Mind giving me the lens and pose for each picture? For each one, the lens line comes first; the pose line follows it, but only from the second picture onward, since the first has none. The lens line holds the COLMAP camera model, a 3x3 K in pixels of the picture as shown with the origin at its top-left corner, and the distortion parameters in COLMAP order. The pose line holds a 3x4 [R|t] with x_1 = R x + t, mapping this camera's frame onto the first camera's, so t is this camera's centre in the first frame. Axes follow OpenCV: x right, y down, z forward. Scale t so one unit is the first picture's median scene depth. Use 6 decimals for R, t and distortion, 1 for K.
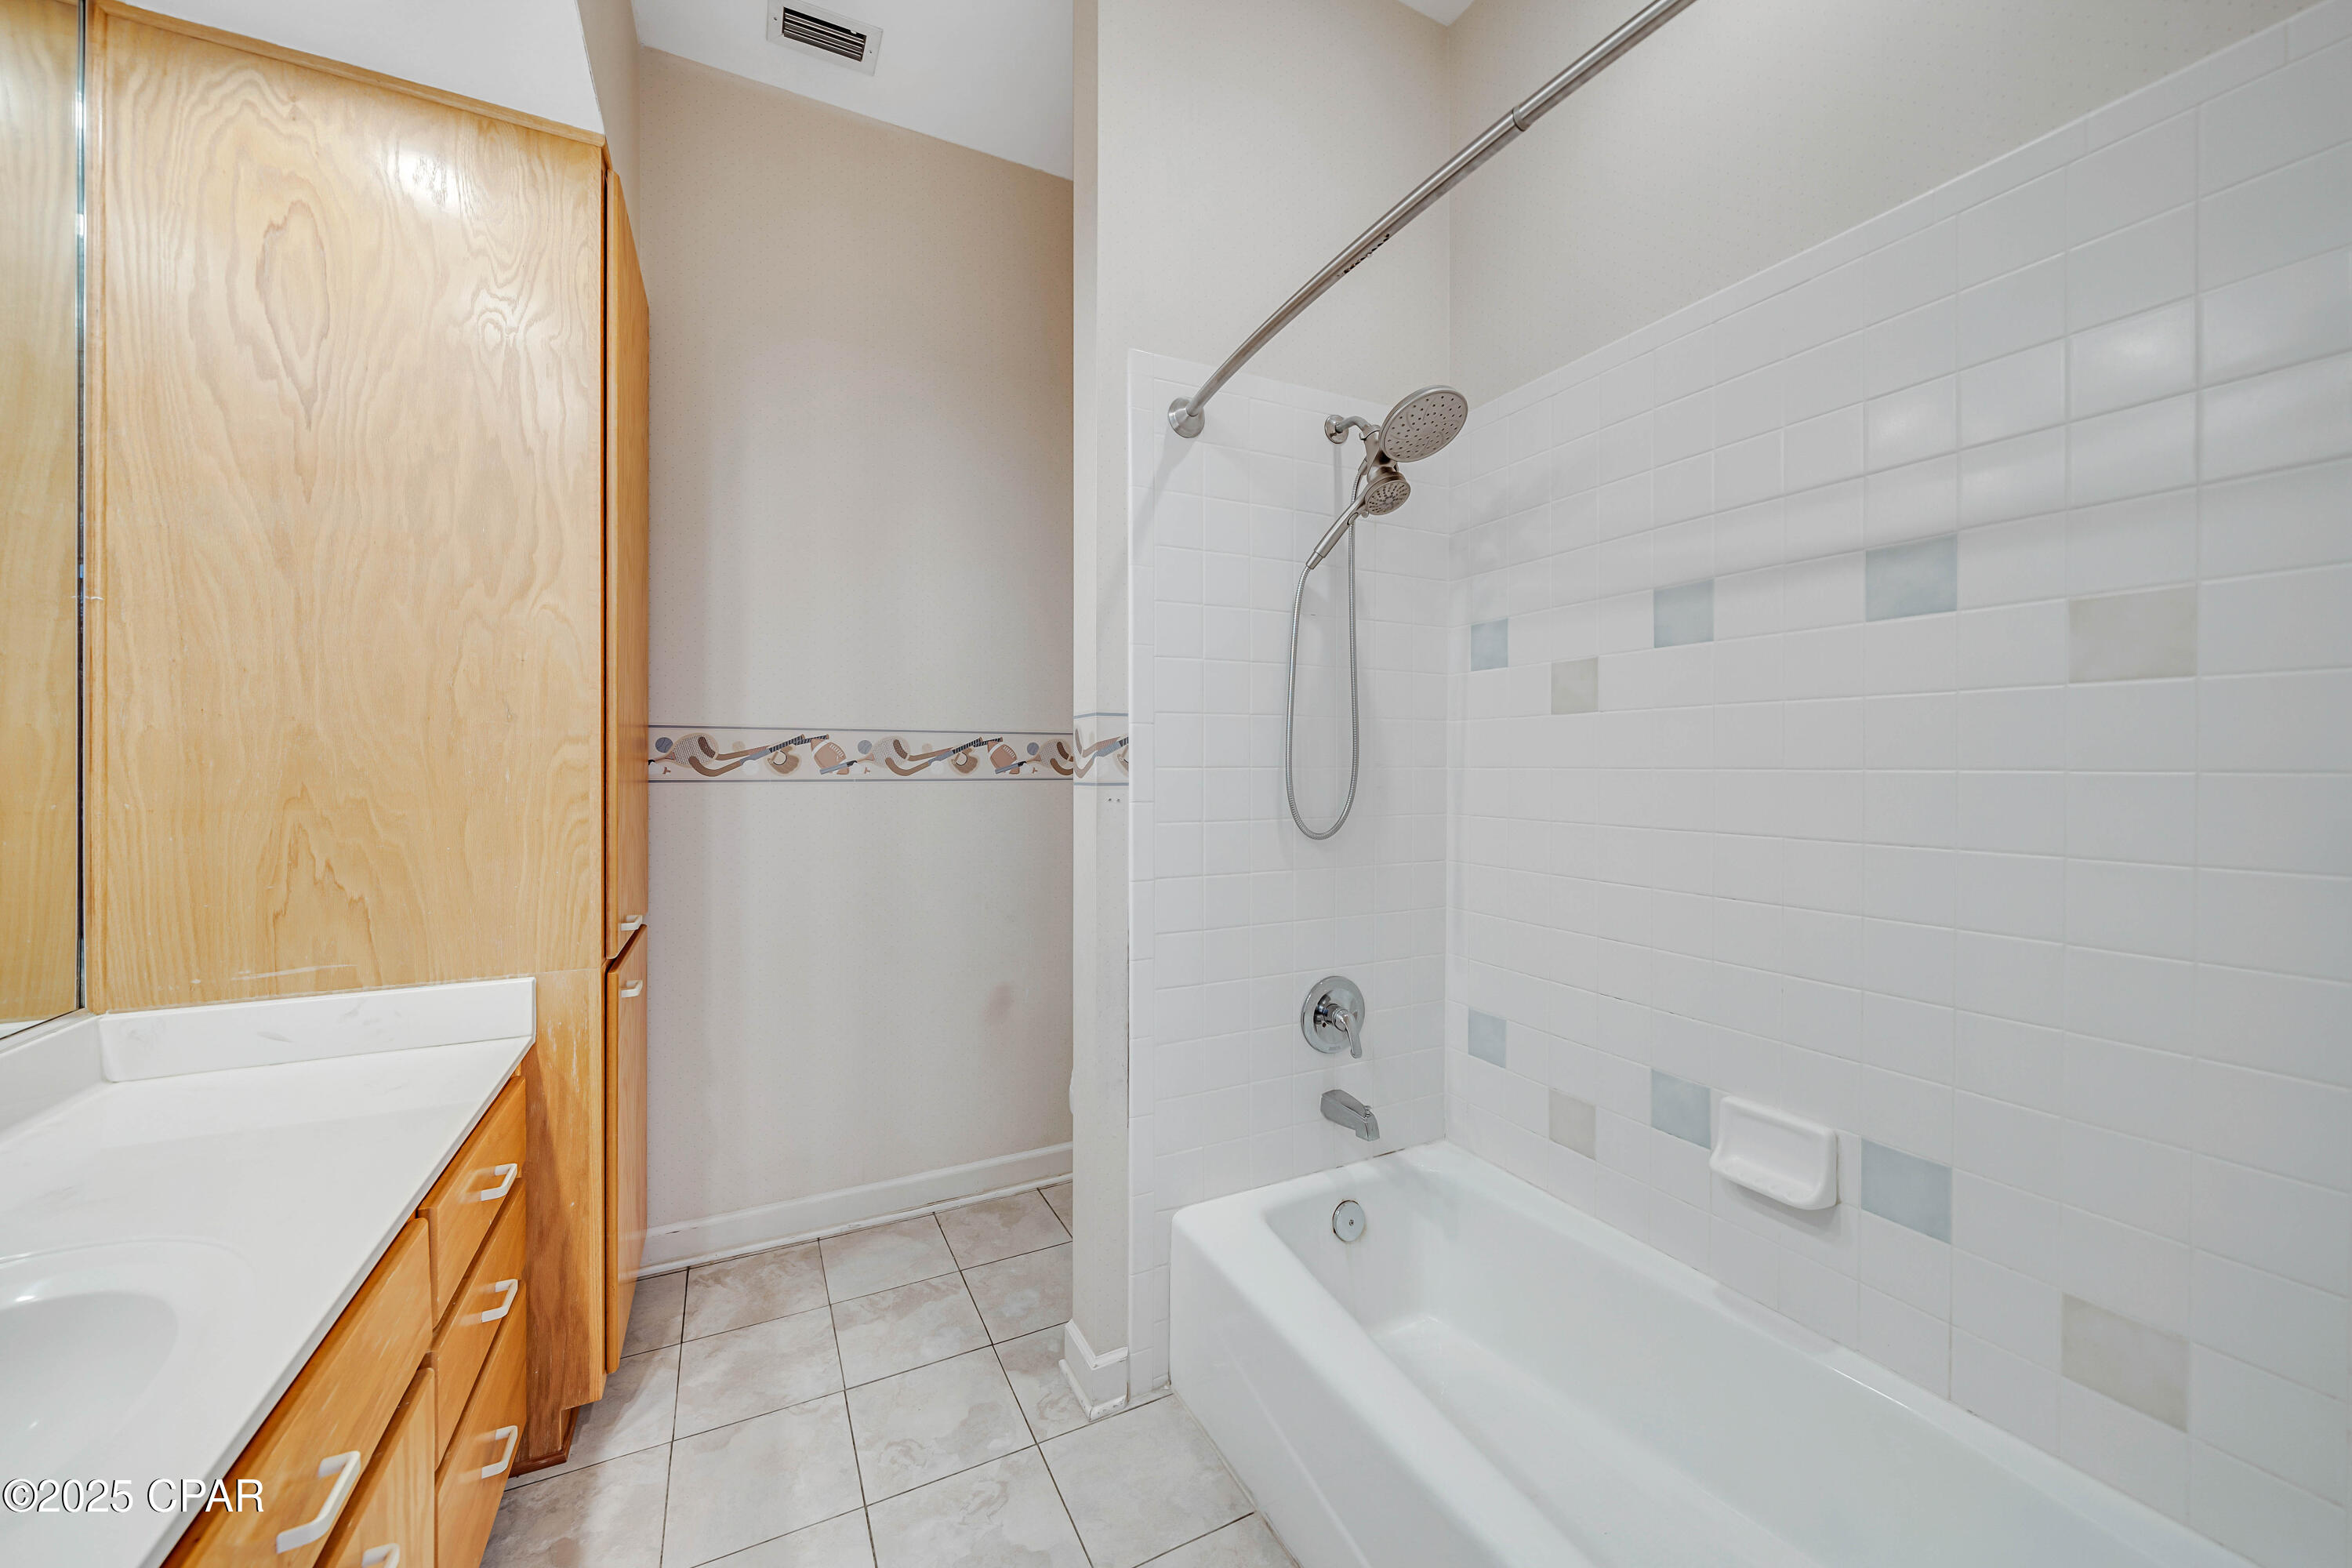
lens RADIAL K [[852.0, 0, 1168.1], [0, 852.0, 771.4], [0, 0, 1]] dist [-0.009600, 0.000177]
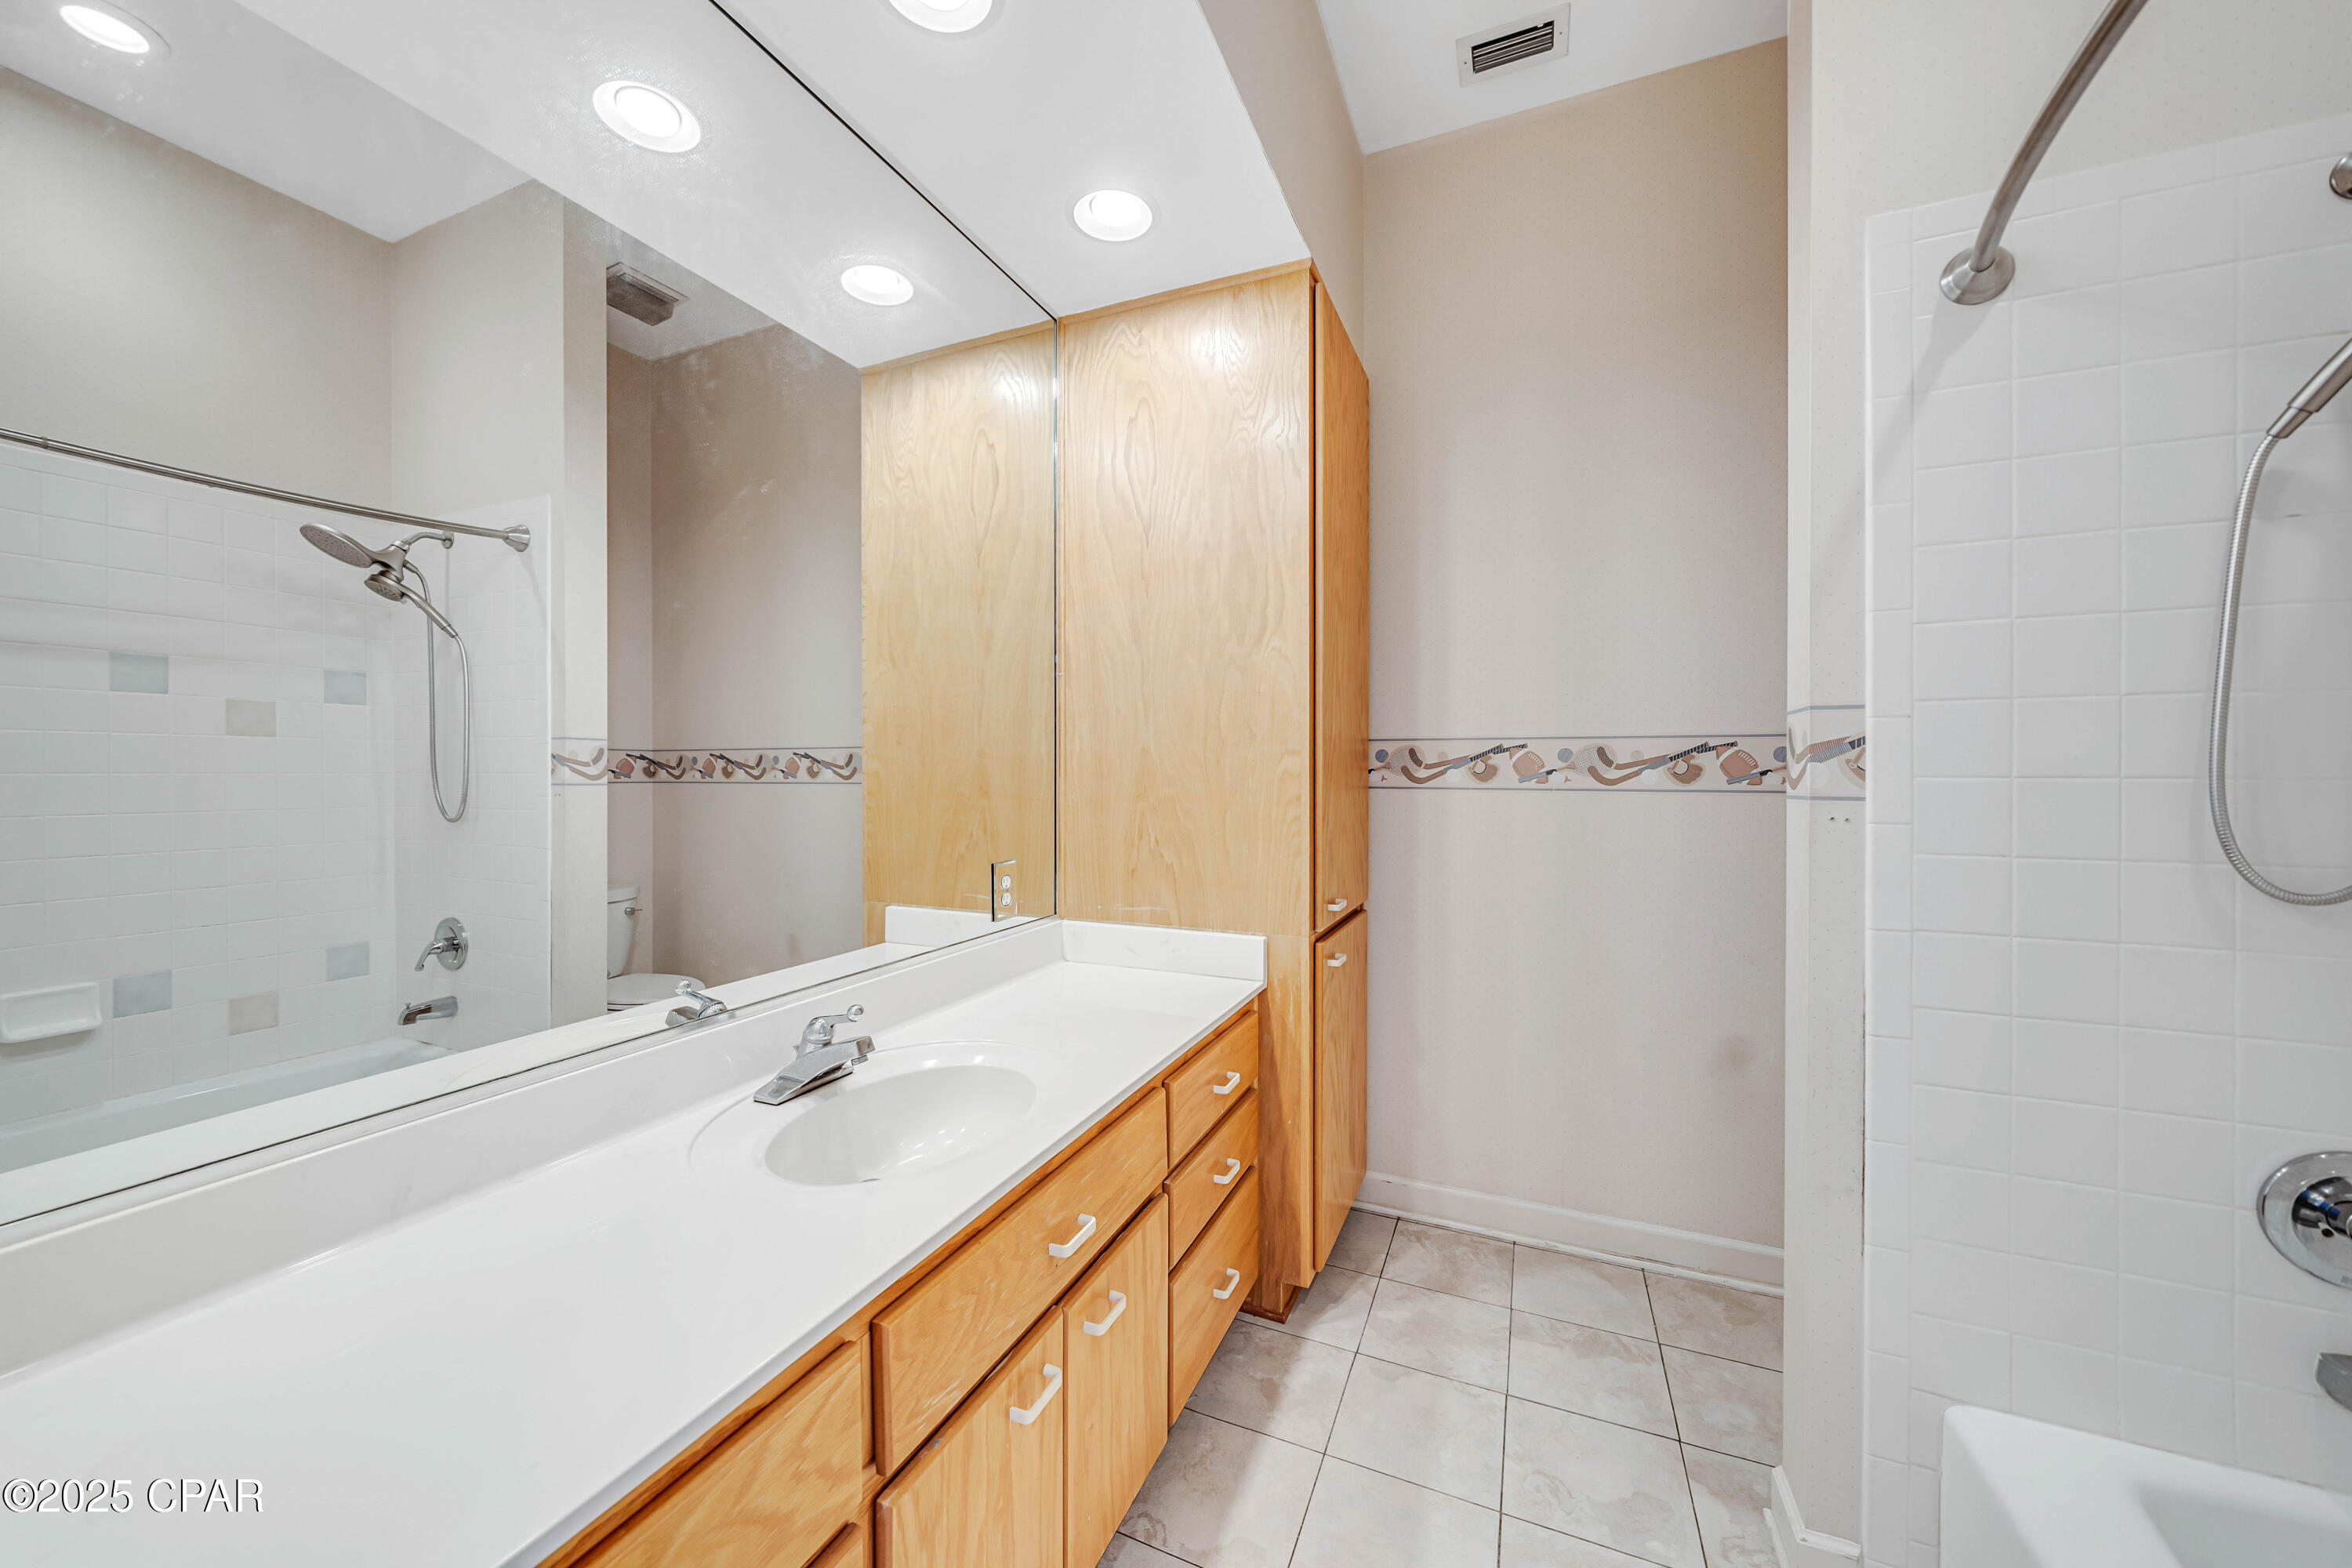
lens RADIAL K [[852.0, 0, 1160.7], [0, 852.0, 785.7], [0, 0, 1]] dist [-0.009600, 0.000177]
pose [[0.632691, 0.012768, -0.774299, 0.138799], [-0.008104, 0.999918, 0.009867, 0.000499], [0.774362, 0.000032, 0.632742, 0.048696]]
